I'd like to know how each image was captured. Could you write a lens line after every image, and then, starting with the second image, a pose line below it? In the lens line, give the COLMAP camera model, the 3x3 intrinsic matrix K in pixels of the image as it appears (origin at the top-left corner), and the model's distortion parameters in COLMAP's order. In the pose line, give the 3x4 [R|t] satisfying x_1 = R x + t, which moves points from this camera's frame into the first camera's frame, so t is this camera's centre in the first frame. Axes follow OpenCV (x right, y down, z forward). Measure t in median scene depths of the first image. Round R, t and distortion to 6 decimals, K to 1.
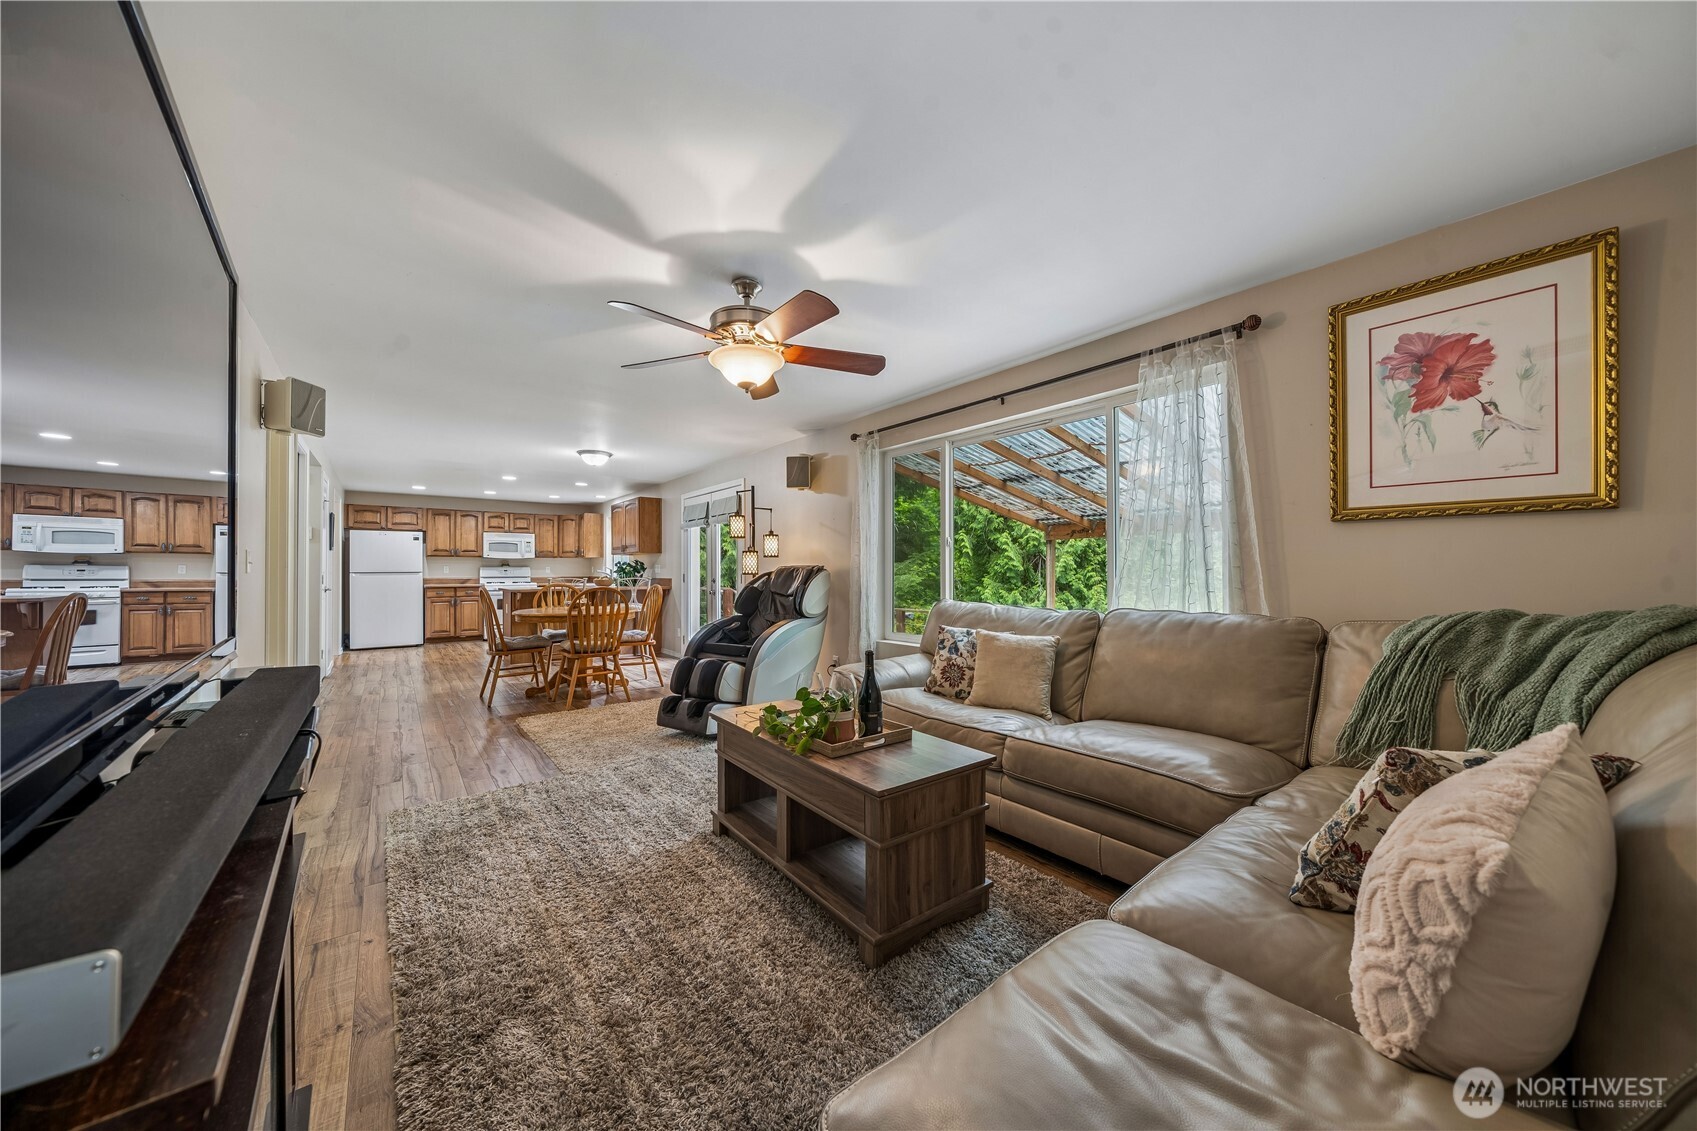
lens RADIAL K [[583.2, 0, 853.8], [0, 583.2, 566.3], [0, 0, 1]] dist [-0.004727, -0.000066]
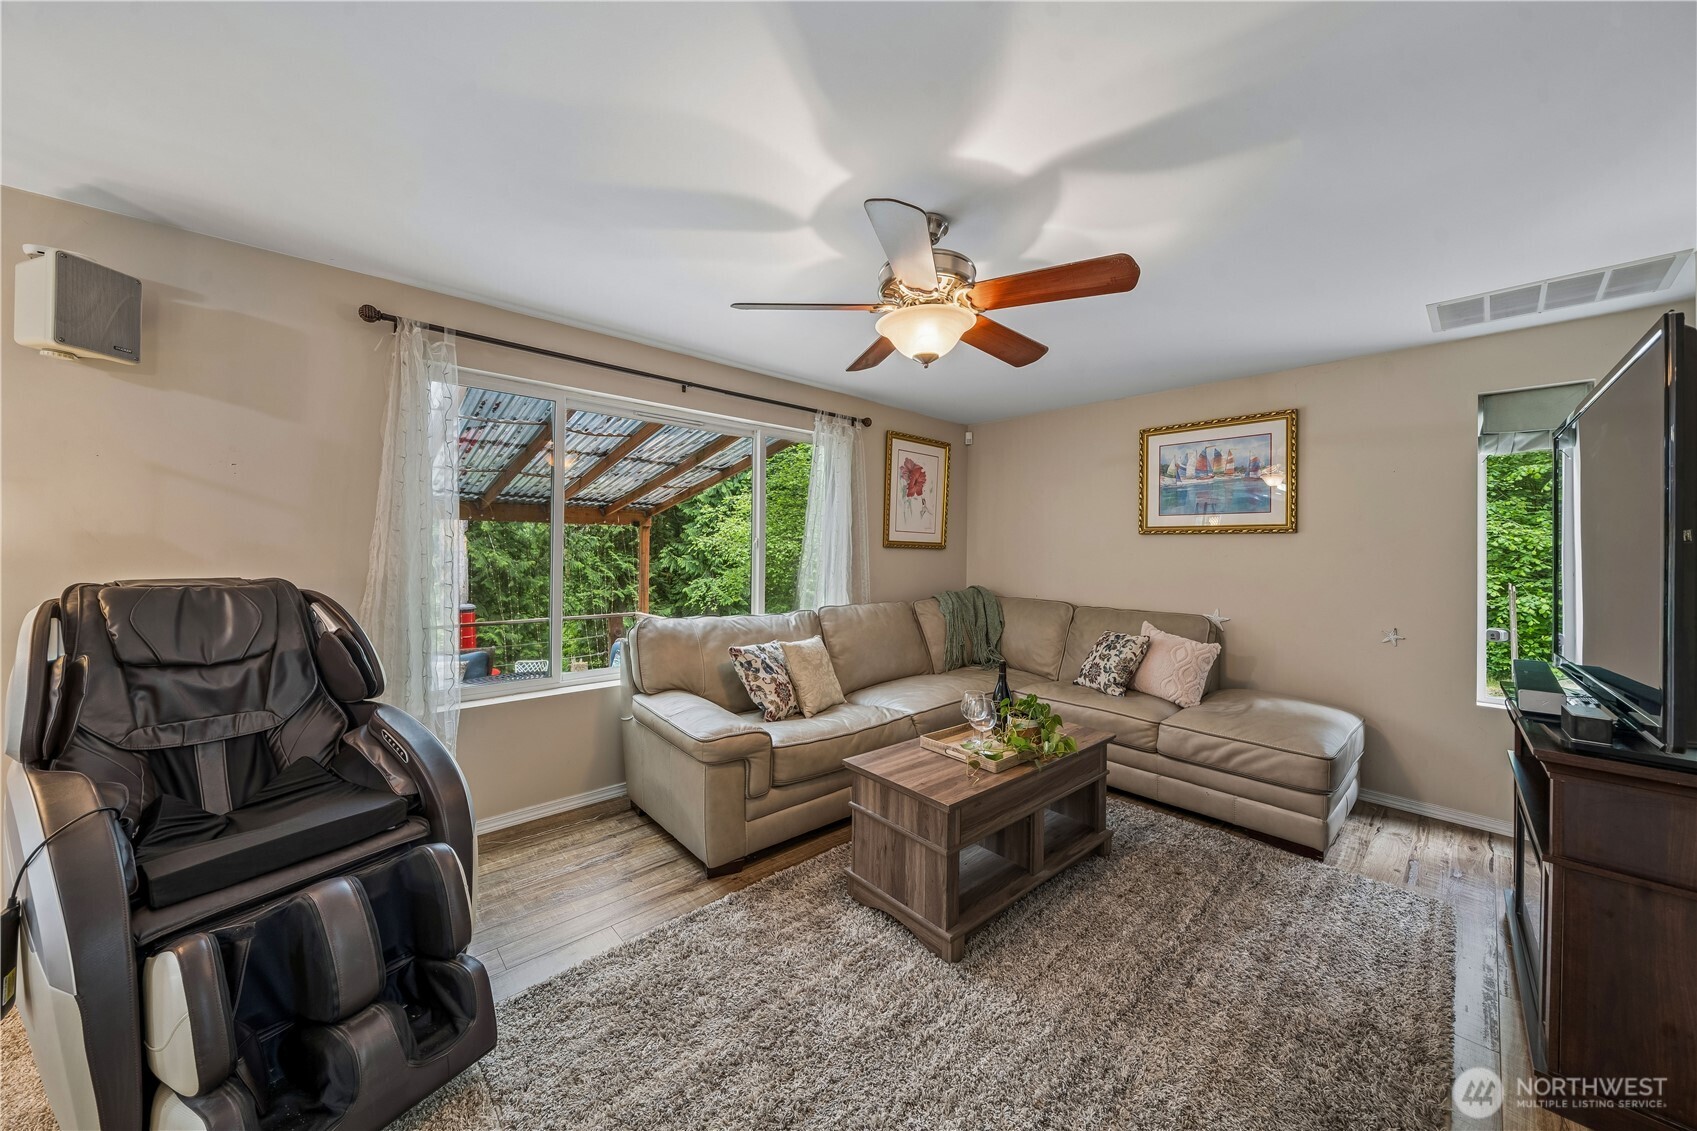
lens RADIAL K [[583.2, 0, 853.8], [0, 583.2, 566.3], [0, 0, 1]] dist [-0.004727, -0.000066]
pose [[-0.050404, -0.011977, 0.998657, -1.057125], [-0.016774, 0.999797, 0.011144, -0.036760], [-0.998588, -0.016190, -0.050595, 1.244427]]
